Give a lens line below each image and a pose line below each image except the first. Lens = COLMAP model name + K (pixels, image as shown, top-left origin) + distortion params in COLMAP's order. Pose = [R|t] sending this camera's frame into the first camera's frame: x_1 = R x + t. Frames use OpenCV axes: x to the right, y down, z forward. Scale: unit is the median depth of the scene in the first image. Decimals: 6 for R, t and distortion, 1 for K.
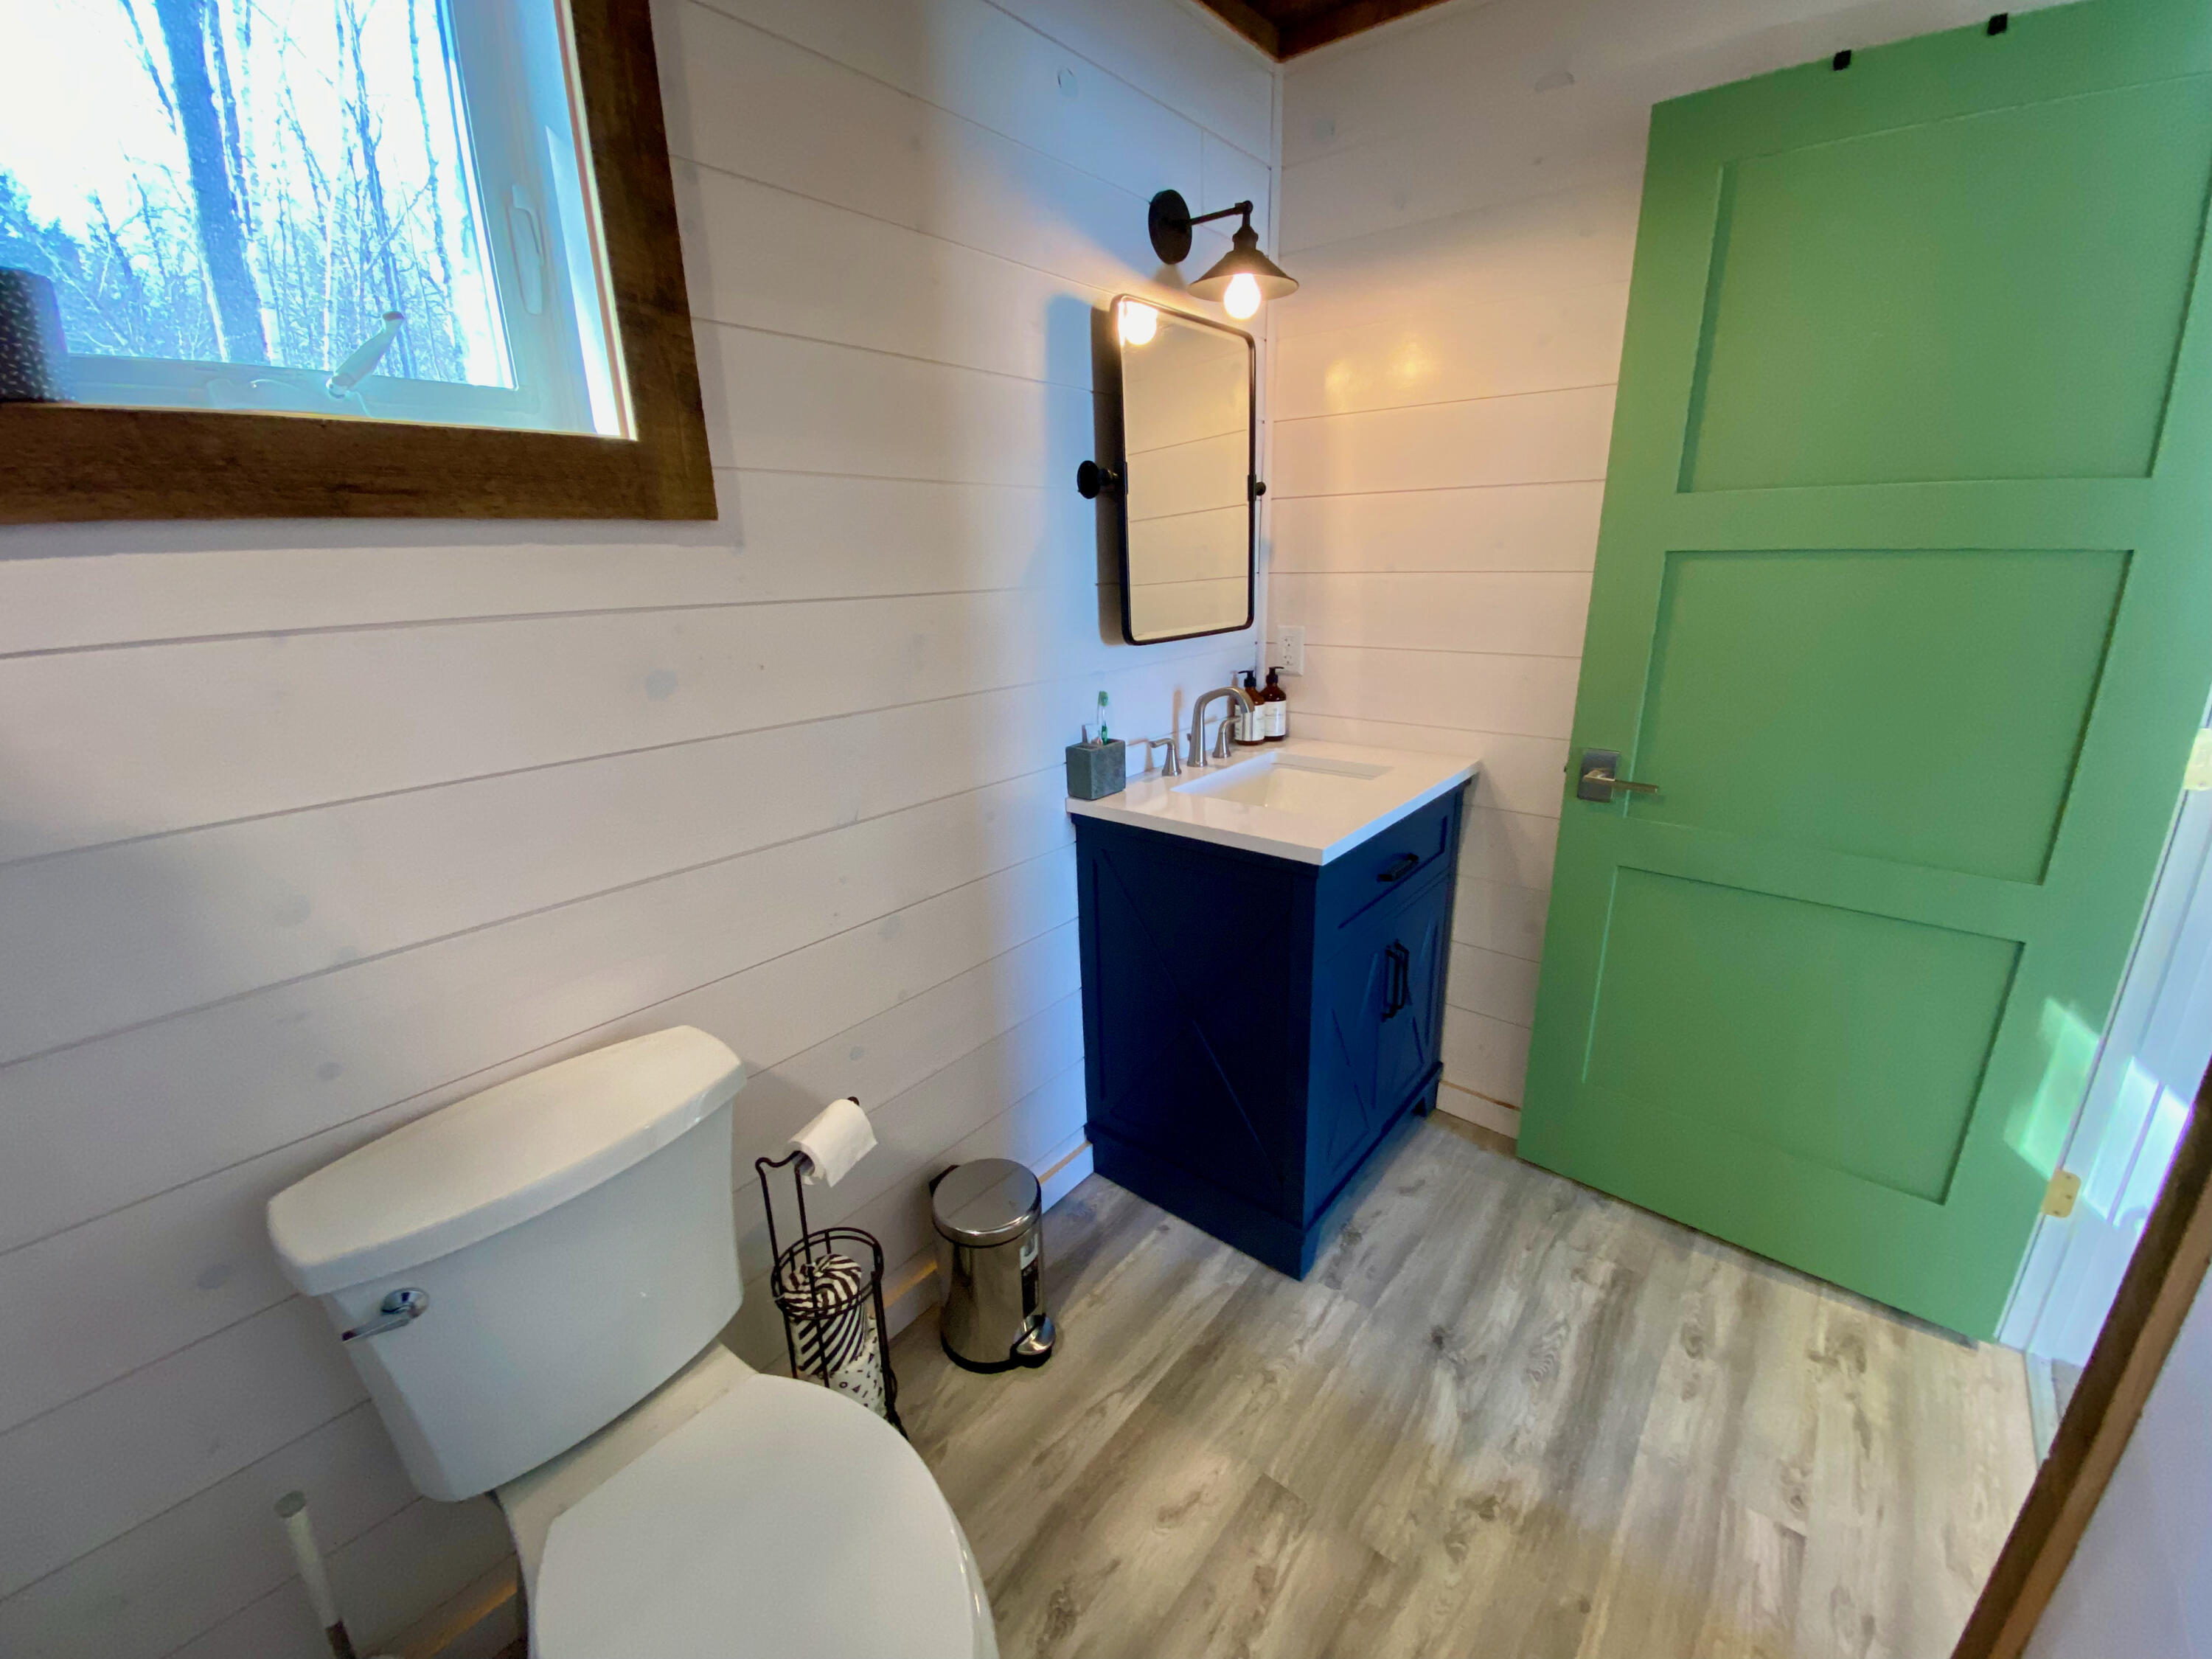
lens RADIAL K [[910.0, 0, 1071.3], [0, 910.0, 826.7], [0, 0, 1]] dist [-0.001864, -0.000704]
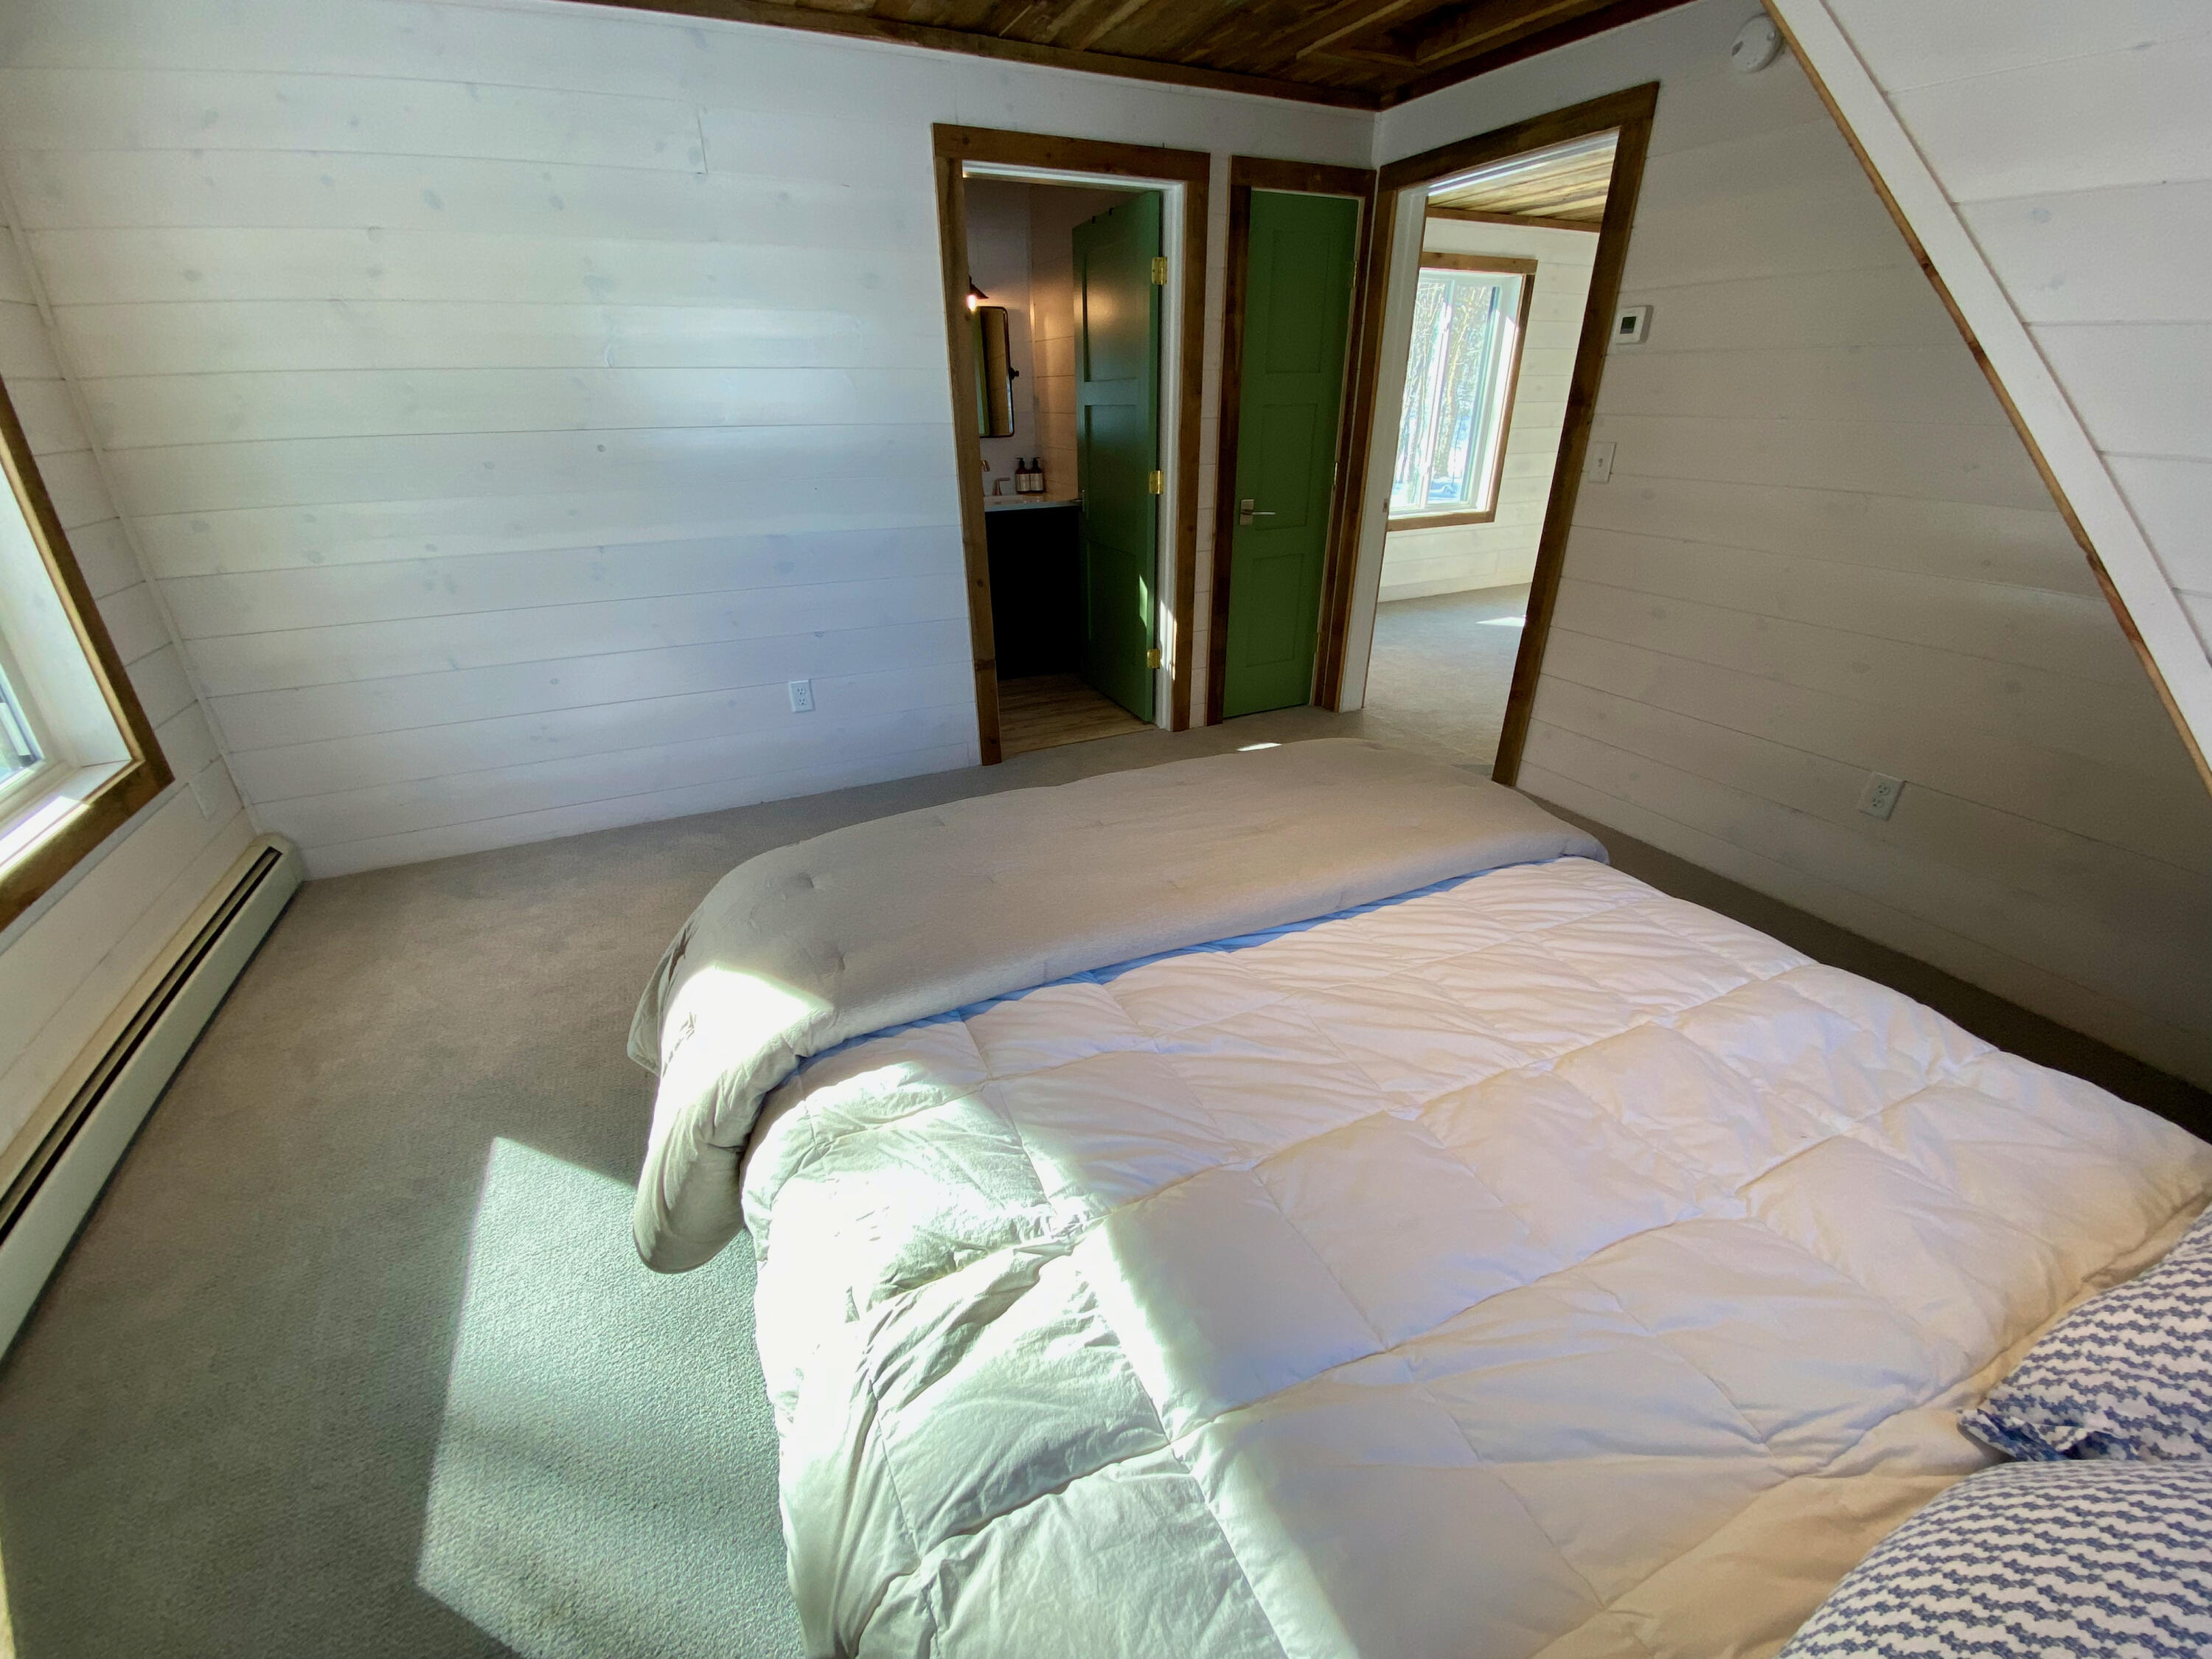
lens RADIAL K [[910.0, 0, 1071.3], [0, 910.0, 826.7], [0, 0, 1]] dist [-0.001864, -0.000704]
pose [[0.904286, 0.203436, -0.375340, 1.855598], [-0.143736, 0.972917, 0.181030, 0.410145], [0.402003, -0.109753, 0.909037, -1.564715]]
